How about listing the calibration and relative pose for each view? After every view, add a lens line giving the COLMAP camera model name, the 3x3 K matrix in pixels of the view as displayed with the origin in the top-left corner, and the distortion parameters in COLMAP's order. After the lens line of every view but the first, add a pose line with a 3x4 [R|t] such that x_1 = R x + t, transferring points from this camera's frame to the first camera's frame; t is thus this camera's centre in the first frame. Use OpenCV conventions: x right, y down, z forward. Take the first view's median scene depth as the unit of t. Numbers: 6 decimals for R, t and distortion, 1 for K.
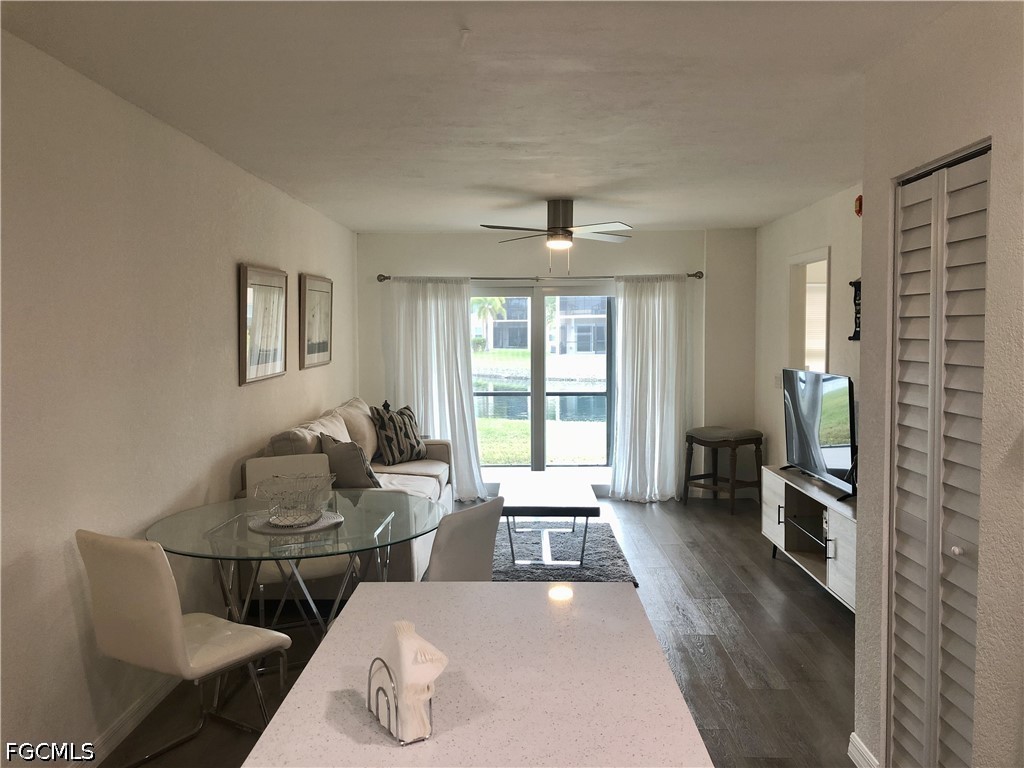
lens RADIAL K [[851.8, 0, 513.6], [0, 851.8, 383.2], [0, 0, 1]] dist [0.054726, -0.055649]
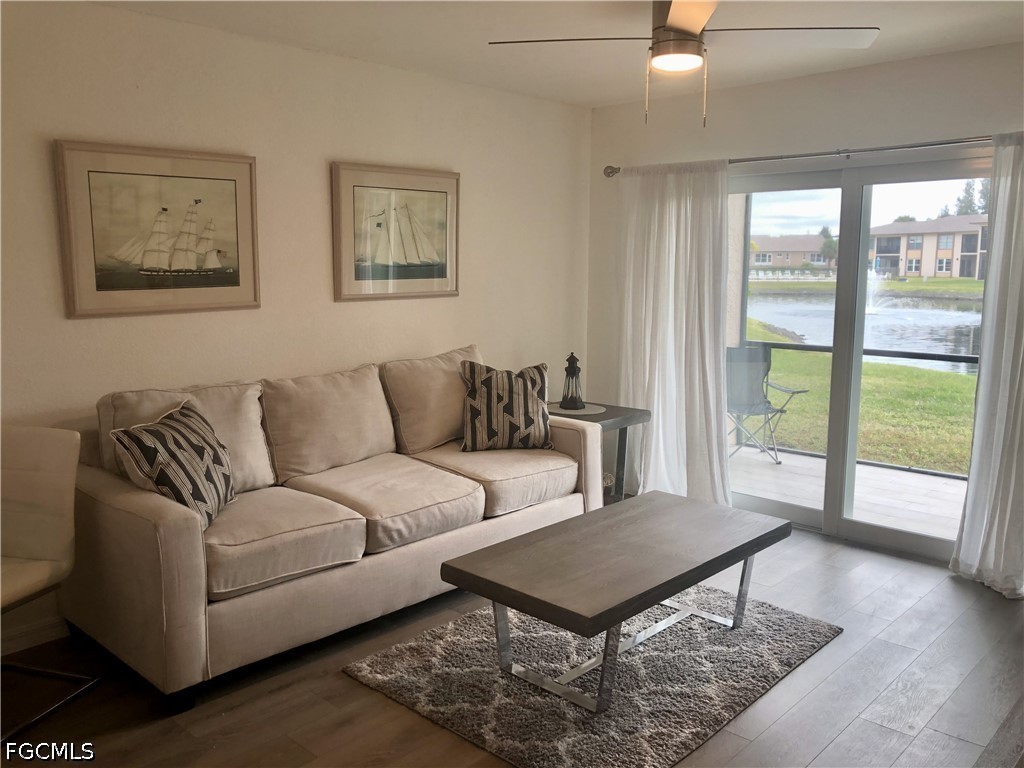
lens RADIAL K [[851.8, 0, 507.4], [0, 851.8, 382.9], [0, 0, 1]] dist [0.054726, -0.055649]
pose [[0.735945, 0.103131, -0.669141, 0.284446], [-0.048616, 0.993829, 0.099704, -0.021798], [0.675294, -0.040845, 0.736417, 0.482688]]
